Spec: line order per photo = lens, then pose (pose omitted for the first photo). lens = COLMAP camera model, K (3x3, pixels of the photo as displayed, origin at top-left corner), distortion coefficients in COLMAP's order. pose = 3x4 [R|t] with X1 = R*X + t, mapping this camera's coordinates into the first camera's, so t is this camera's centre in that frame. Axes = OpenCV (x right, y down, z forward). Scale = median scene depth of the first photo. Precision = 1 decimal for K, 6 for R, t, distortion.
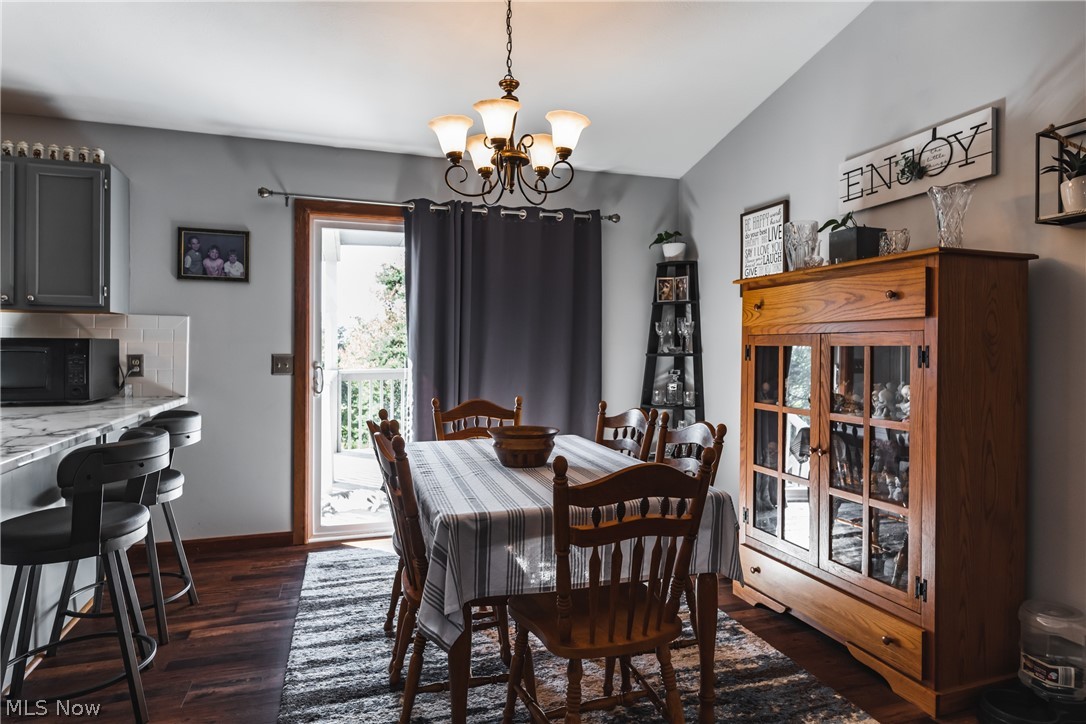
lens RADIAL K [[622.9, 0, 543.0], [0, 622.9, 354.1], [0, 0, 1]] dist [0.003462, 0.003150]
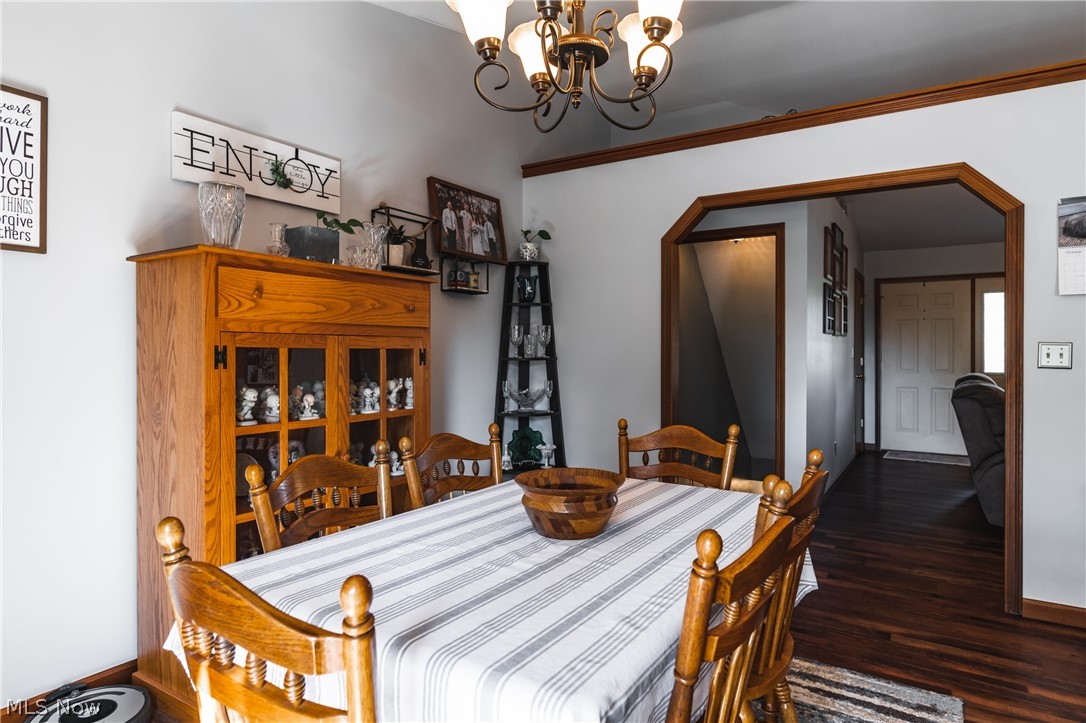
lens RADIAL K [[622.9, 0, 542.8], [0, 622.9, 354.7], [0, 0, 1]] dist [0.003462, 0.003150]
pose [[-0.638327, -0.017636, 0.769563, -0.530562], [-0.001751, 0.999768, 0.021459, -0.025342], [-0.769763, 0.012350, -0.638210, 1.457092]]
